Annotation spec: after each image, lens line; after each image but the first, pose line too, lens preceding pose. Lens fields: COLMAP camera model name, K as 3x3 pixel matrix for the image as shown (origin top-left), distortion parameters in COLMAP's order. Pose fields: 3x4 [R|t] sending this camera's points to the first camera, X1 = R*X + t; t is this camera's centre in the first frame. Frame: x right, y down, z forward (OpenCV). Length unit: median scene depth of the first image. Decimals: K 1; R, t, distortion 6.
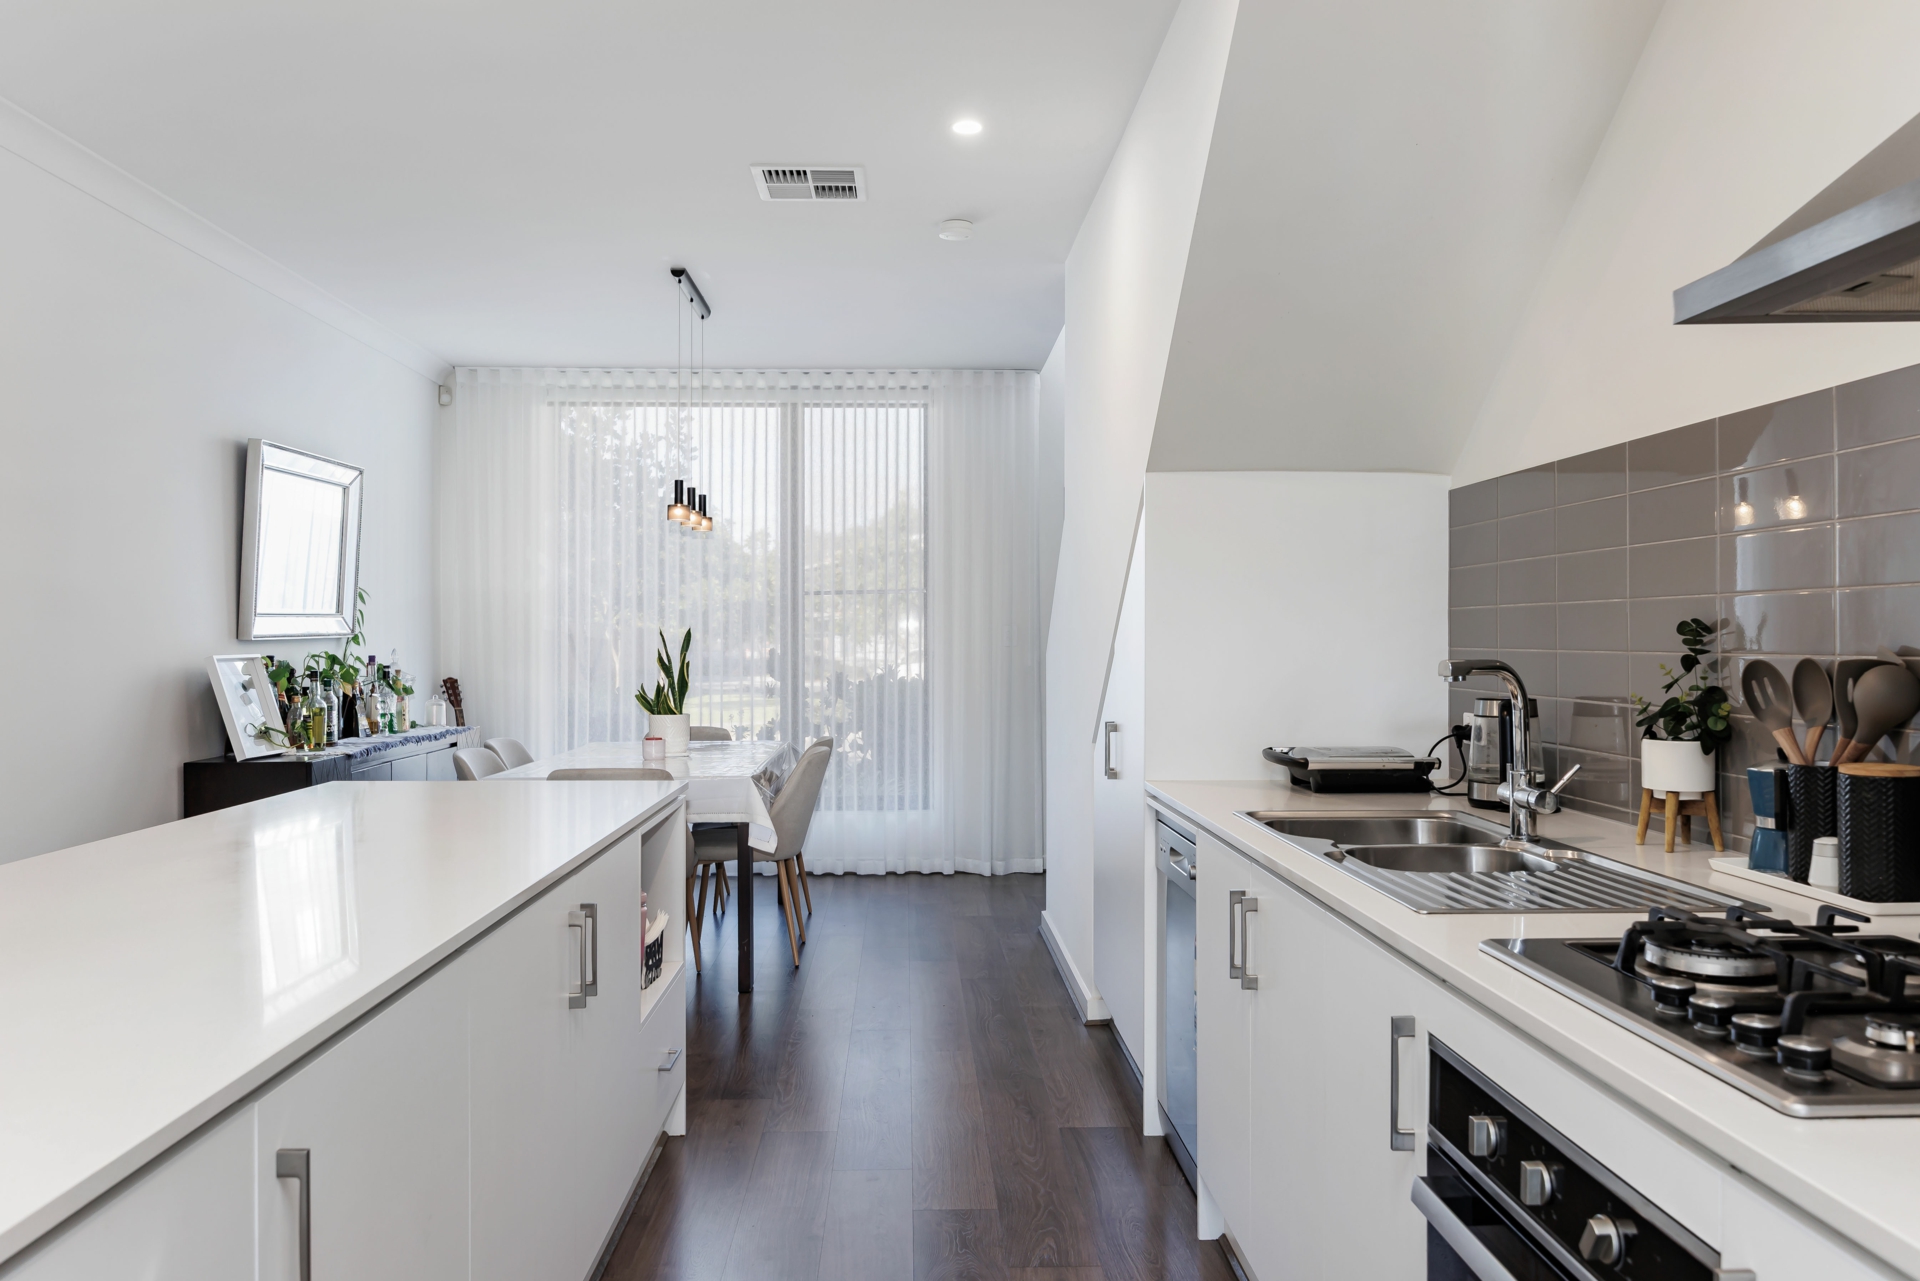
lens RADIAL K [[1410.3, 0, 969.2], [0, 1410.3, 630.2], [0, 0, 1]] dist [0.012339, -0.000601]
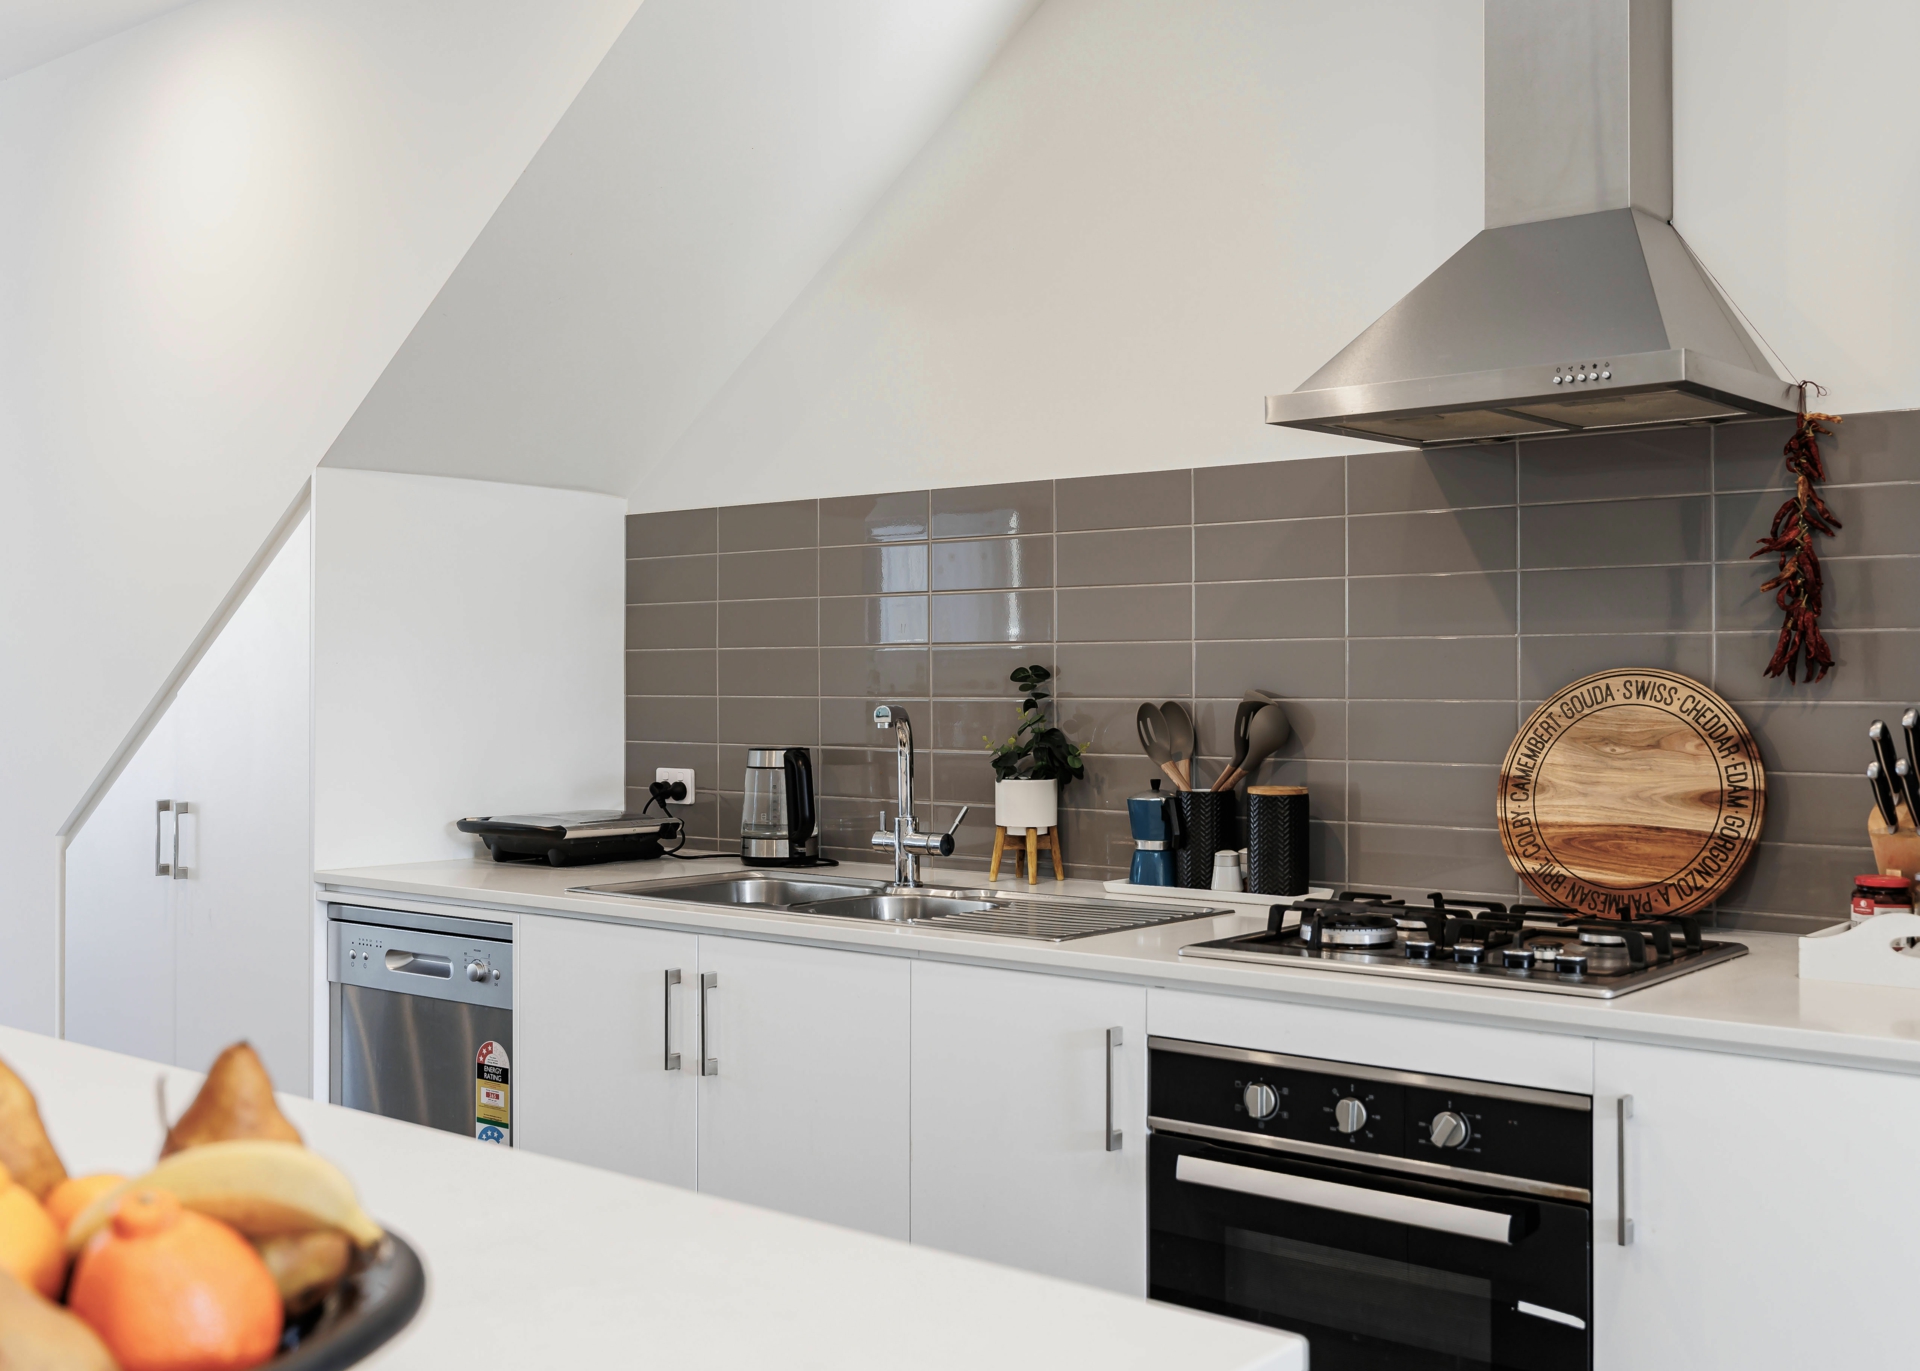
lens RADIAL K [[1952.7, 0, 963.2], [0, 1952.7, 690.0], [0, 0, 1]] dist [0.016991, 0.000000]
pose [[0.668031, 0.001539, 0.744132, -0.608823], [-0.006576, 0.999971, 0.003836, 0.004768], [-0.744105, -0.007456, 0.668022, 0.051146]]
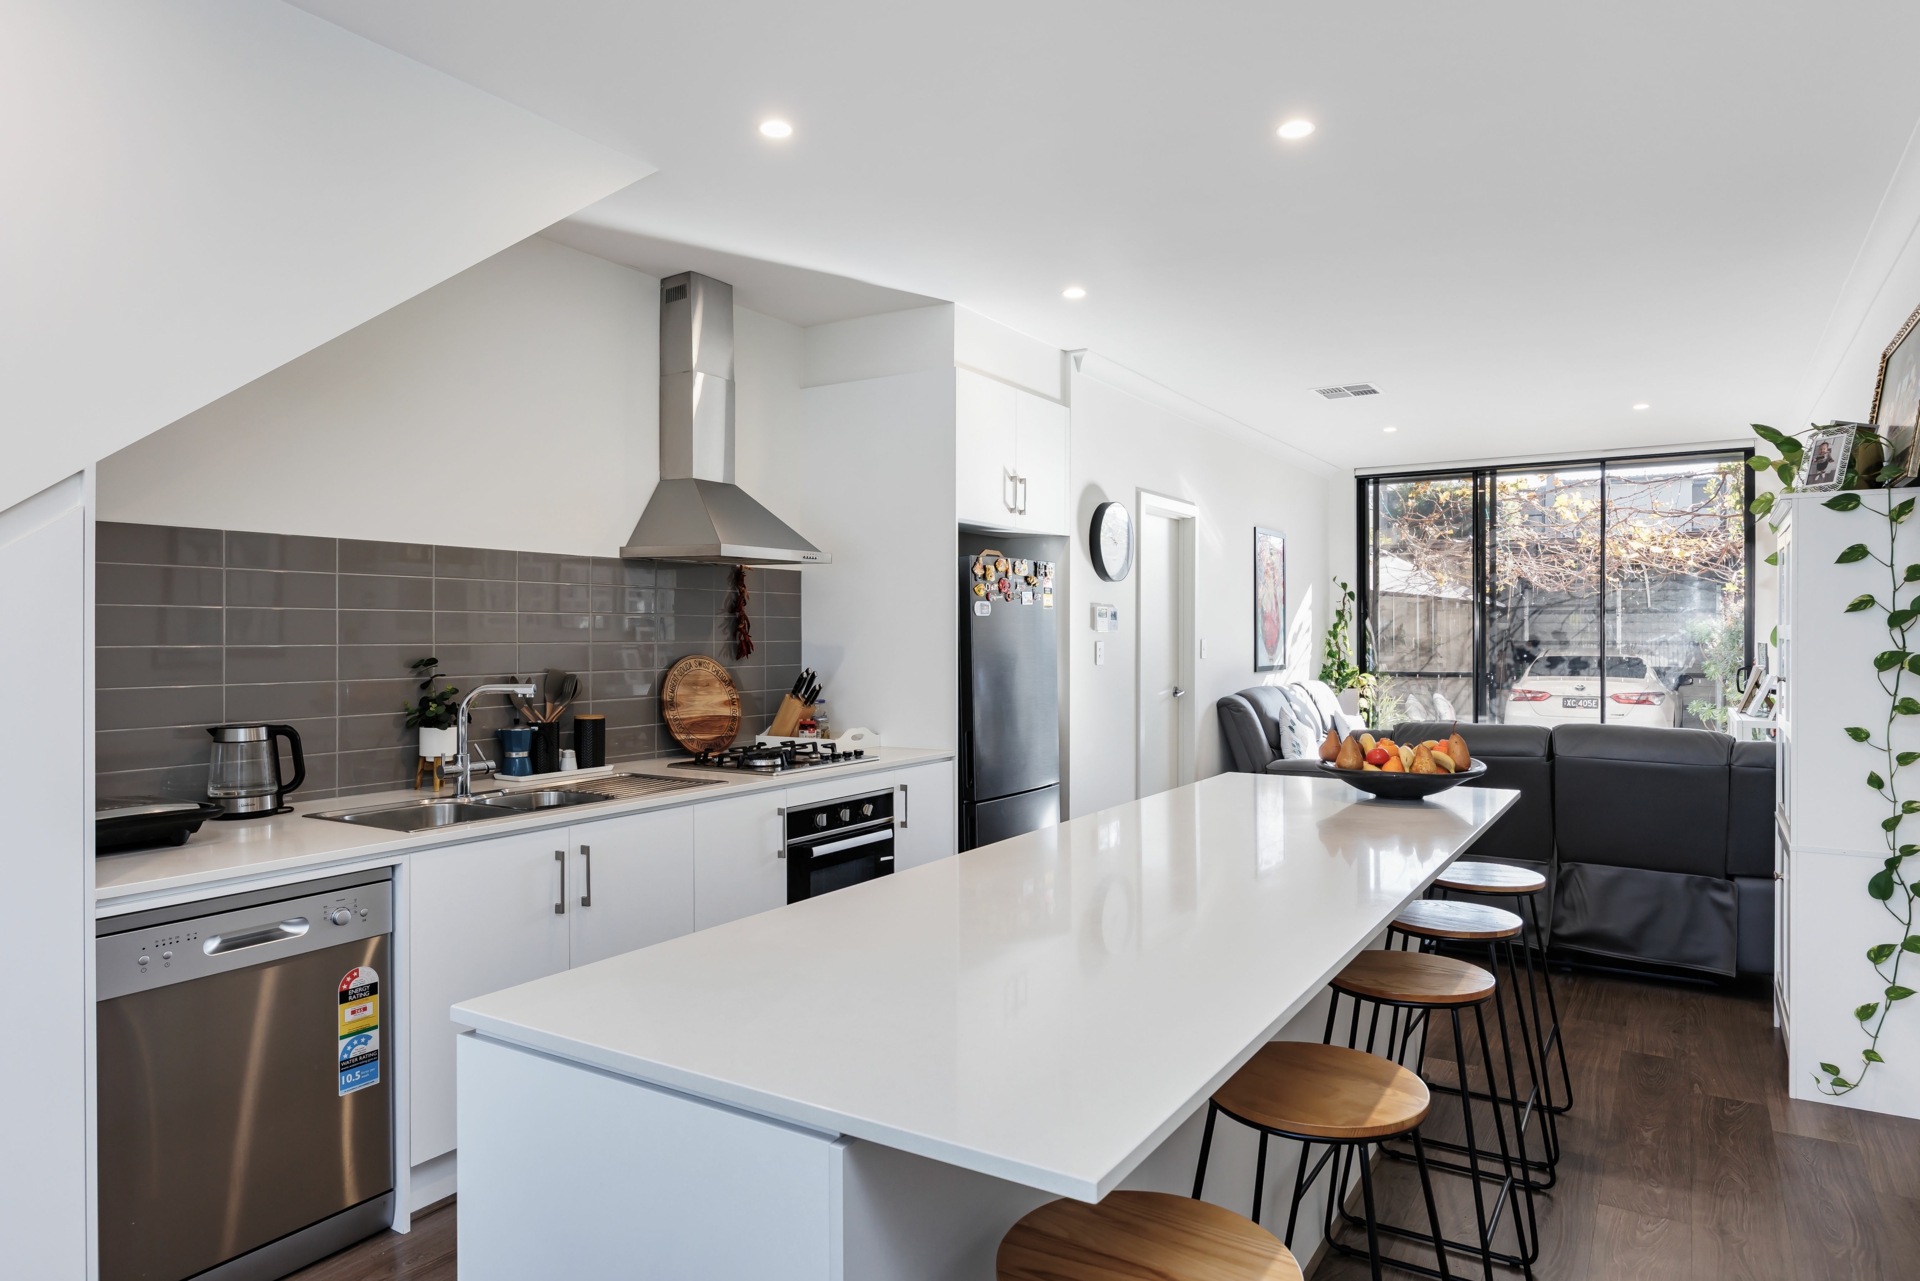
lens RADIAL K [[1155.5, 0, 967.8], [0, 1155.5, 639.2], [0, 0, 1]] dist [0.003596, 0.000230]
pose [[-0.823951, 0.007909, 0.566607, -0.818420], [0.005246, 0.999966, -0.006329, -0.017600], [-0.566637, -0.002242, -0.823964, 1.745155]]
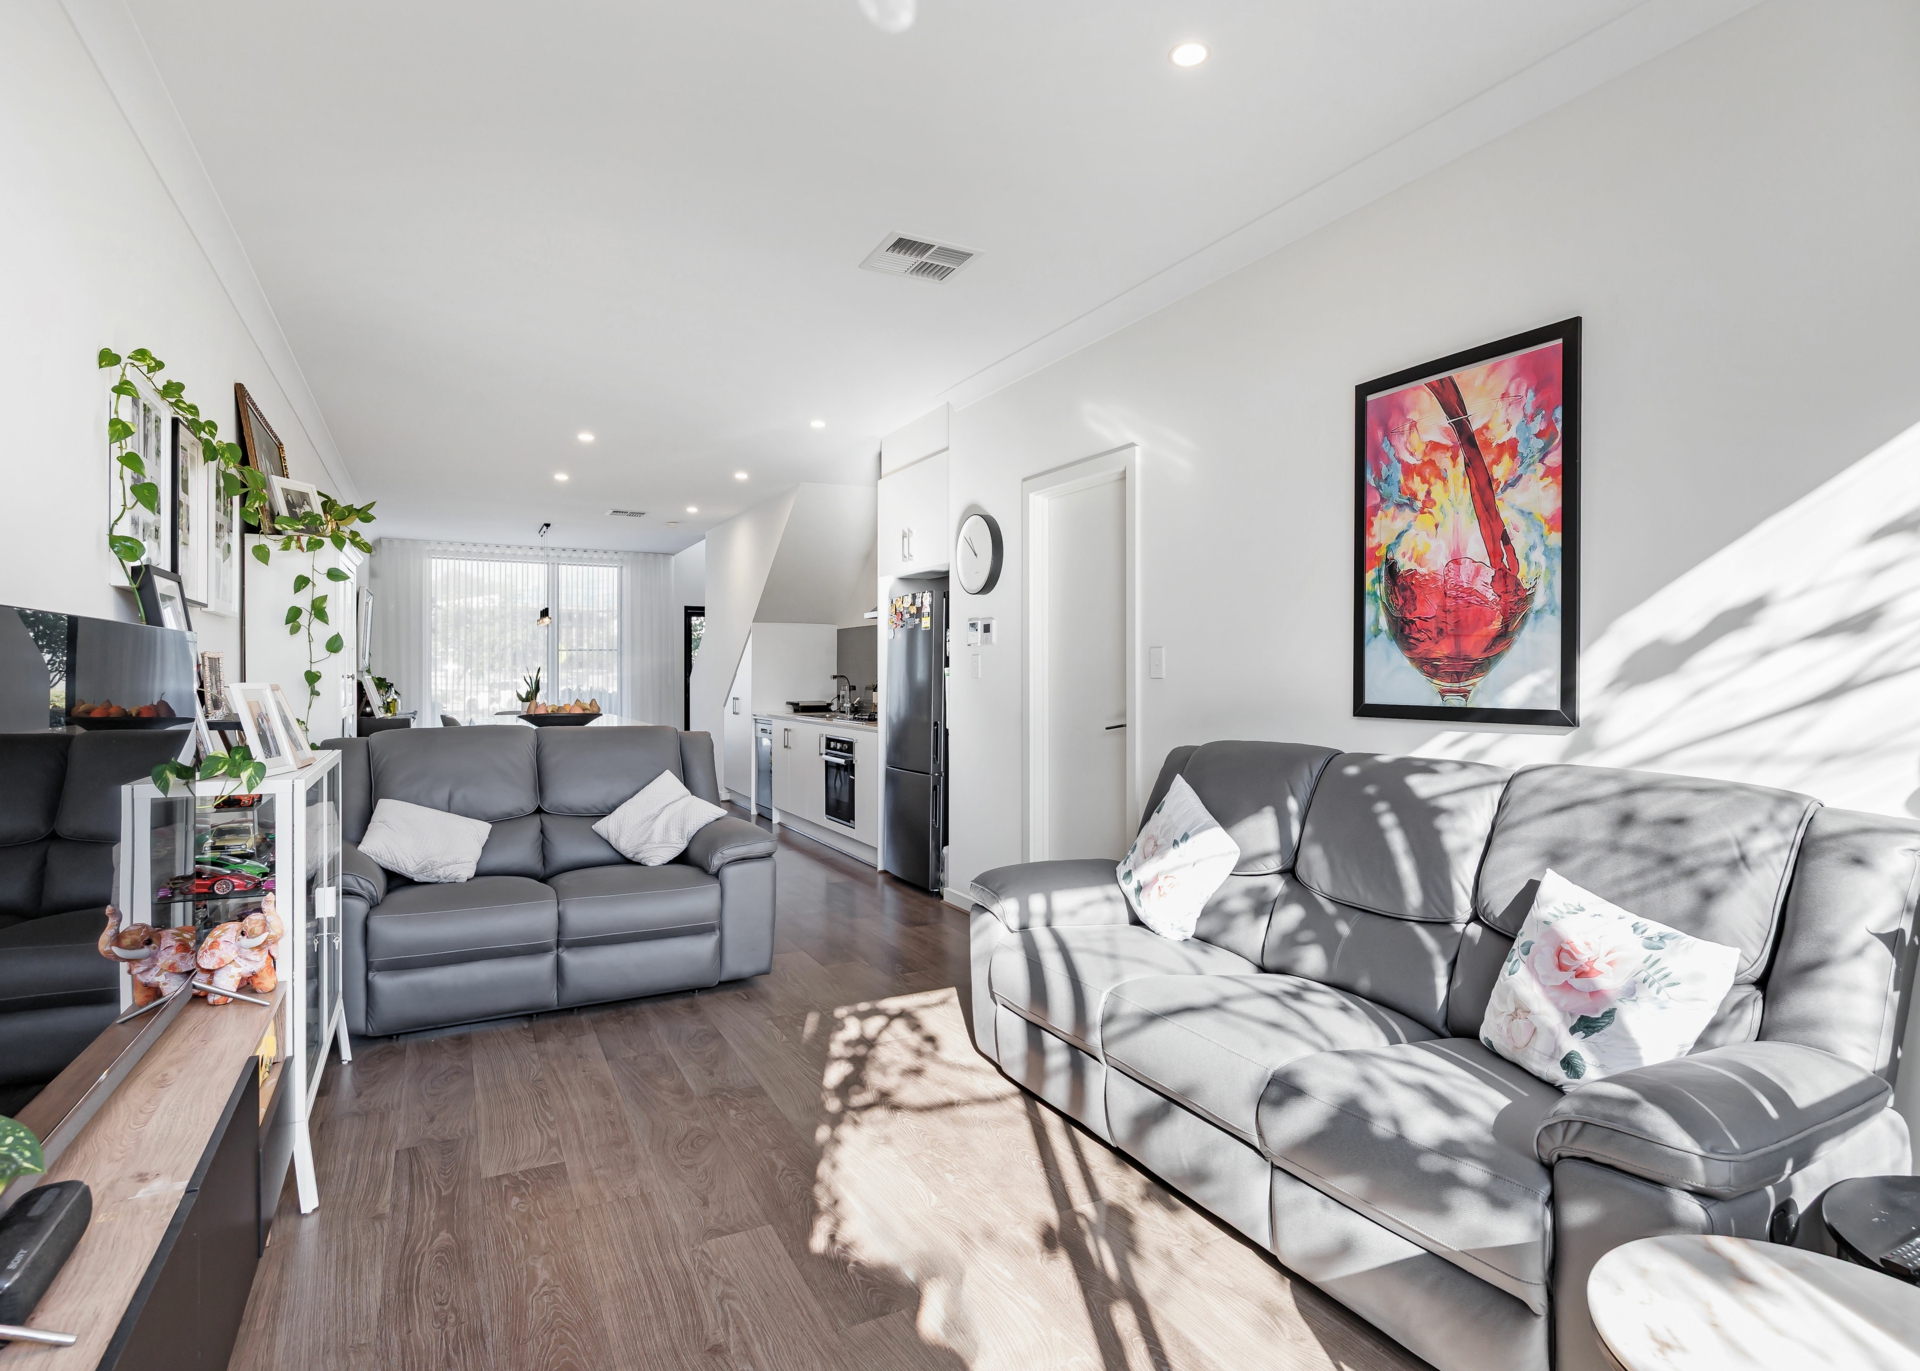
lens RADIAL K [[1018.2, 0, 968.2], [0, 1018.2, 676.3], [0, 0, 1]] dist [0.002946, 0.000121]
pose [[0.907006, 0.001968, 0.421113, -0.627948], [-0.005195, 0.999965, 0.006517, 0.001974], [-0.421085, -0.008099, 0.906985, -2.094207]]
